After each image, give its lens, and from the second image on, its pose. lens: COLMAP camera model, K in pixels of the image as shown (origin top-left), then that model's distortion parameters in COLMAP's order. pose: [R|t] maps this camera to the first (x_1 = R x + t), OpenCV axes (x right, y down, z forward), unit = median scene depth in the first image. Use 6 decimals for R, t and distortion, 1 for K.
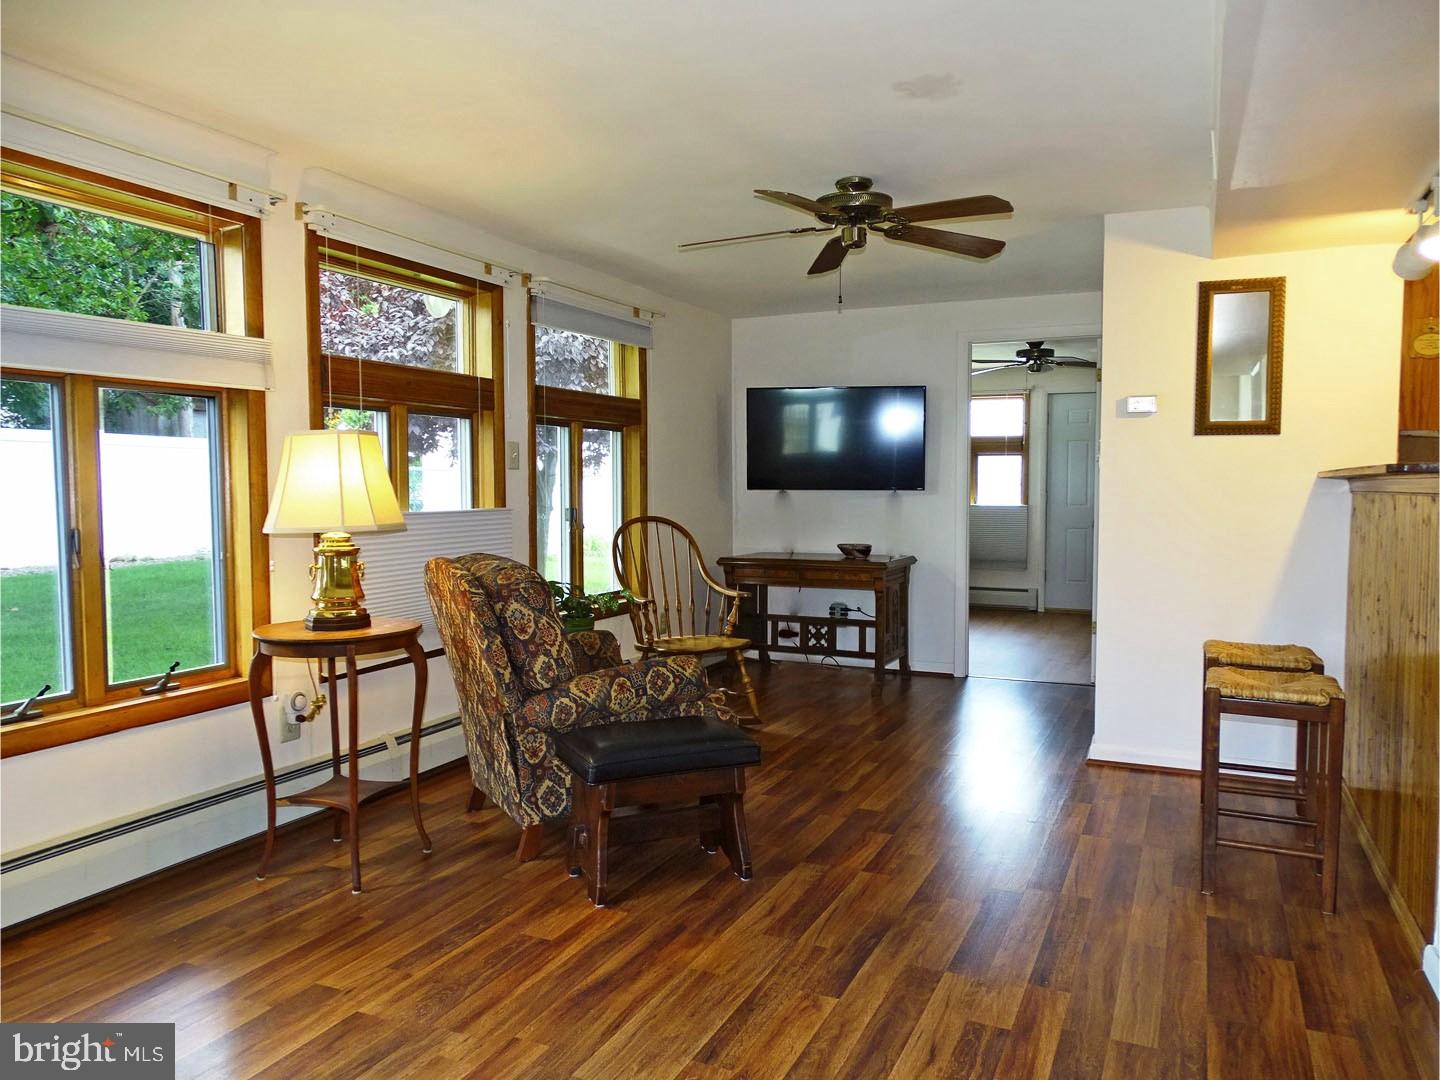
lens RADIAL K [[1038.3, 0, 716.3], [0, 1038.3, 519.6], [0, 0, 1]] dist [0.007654, 0.003447]
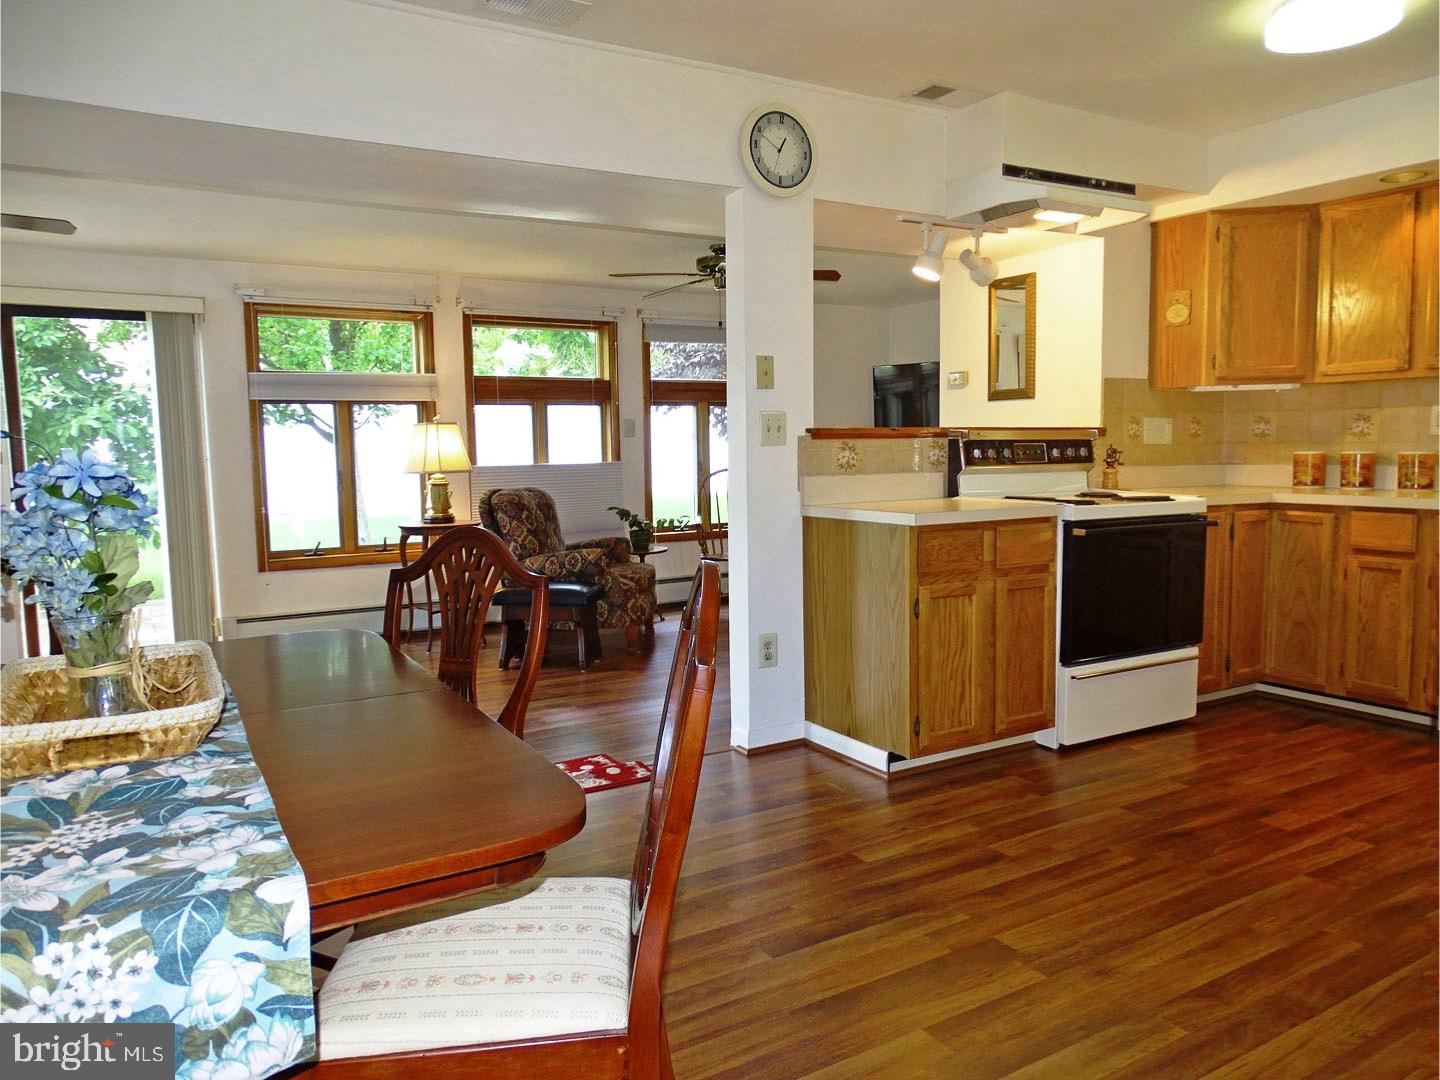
lens RADIAL K [[1038.3, 0, 728.9], [0, 1038.3, 529.6], [0, 0, 1]] dist [0.007654, 0.003447]
pose [[0.830955, 0.032564, -0.555386, 1.146237], [-0.003613, 0.998580, 0.053144, 0.009277], [0.556328, -0.042153, 0.829893, -0.308773]]
